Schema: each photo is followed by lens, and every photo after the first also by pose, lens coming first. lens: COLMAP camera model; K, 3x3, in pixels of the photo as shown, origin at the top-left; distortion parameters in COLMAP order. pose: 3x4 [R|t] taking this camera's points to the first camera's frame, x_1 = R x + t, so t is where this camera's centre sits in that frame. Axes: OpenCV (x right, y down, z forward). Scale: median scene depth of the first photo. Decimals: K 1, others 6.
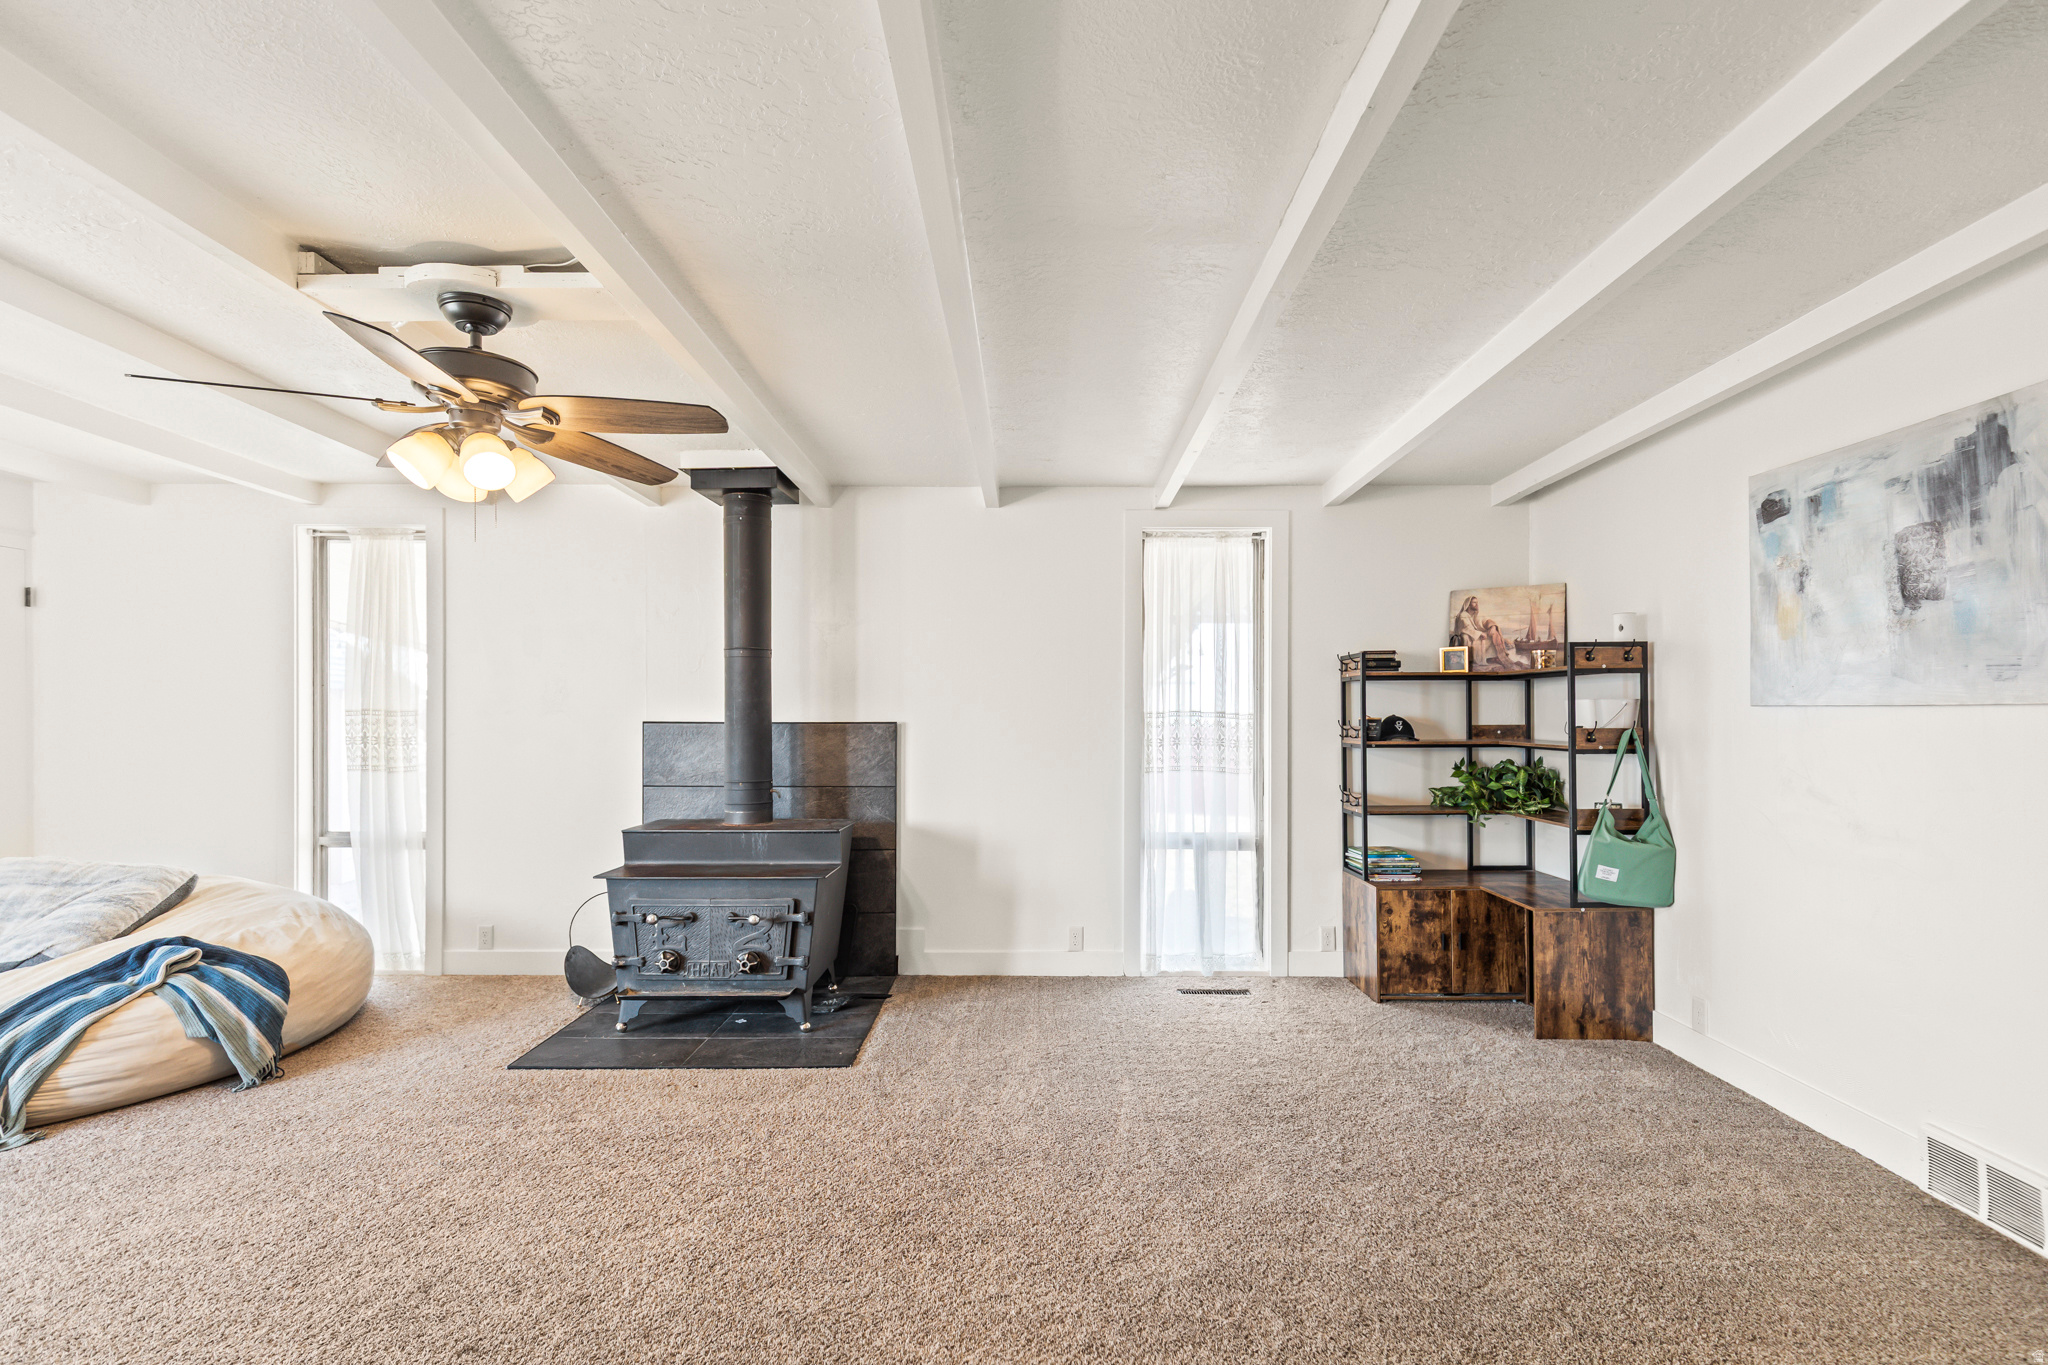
lens RADIAL K [[947.9, 0, 1042.7], [0, 947.9, 722.6], [0, 0, 1]] dist [0.012953, -0.003333]
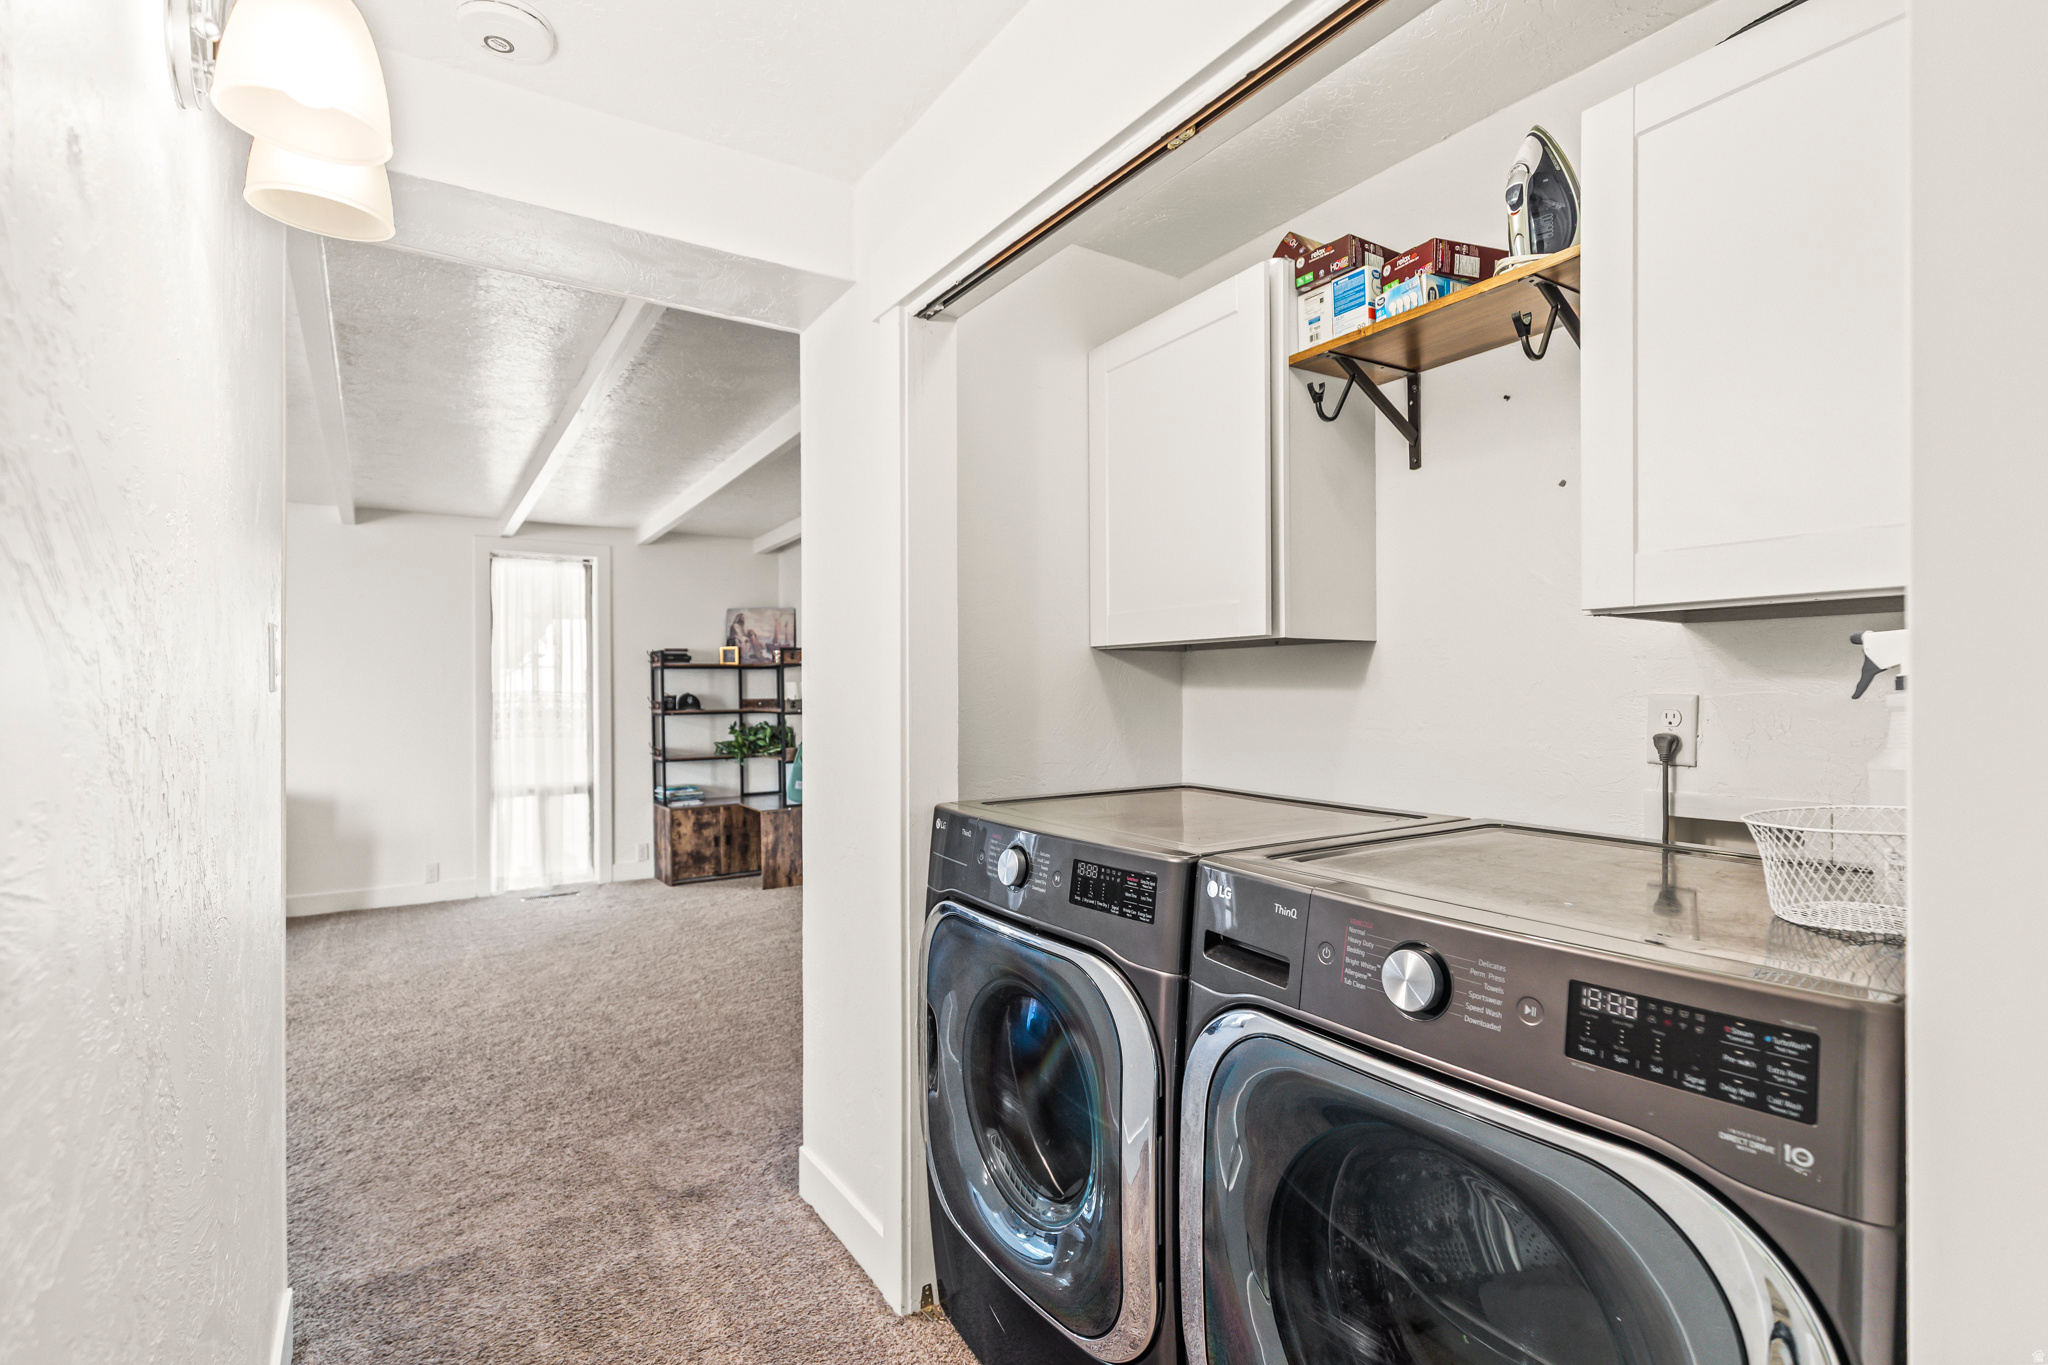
lens RADIAL K [[947.9, 0, 1007.7], [0, 947.9, 688.3], [0, 0, 1]] dist [0.012953, -0.003333]
pose [[0.839862, -0.005061, 0.542776, -0.008380], [0.014343, 0.999814, -0.012871, 0.011149], [-0.542610, 0.018595, 0.839779, -0.501210]]
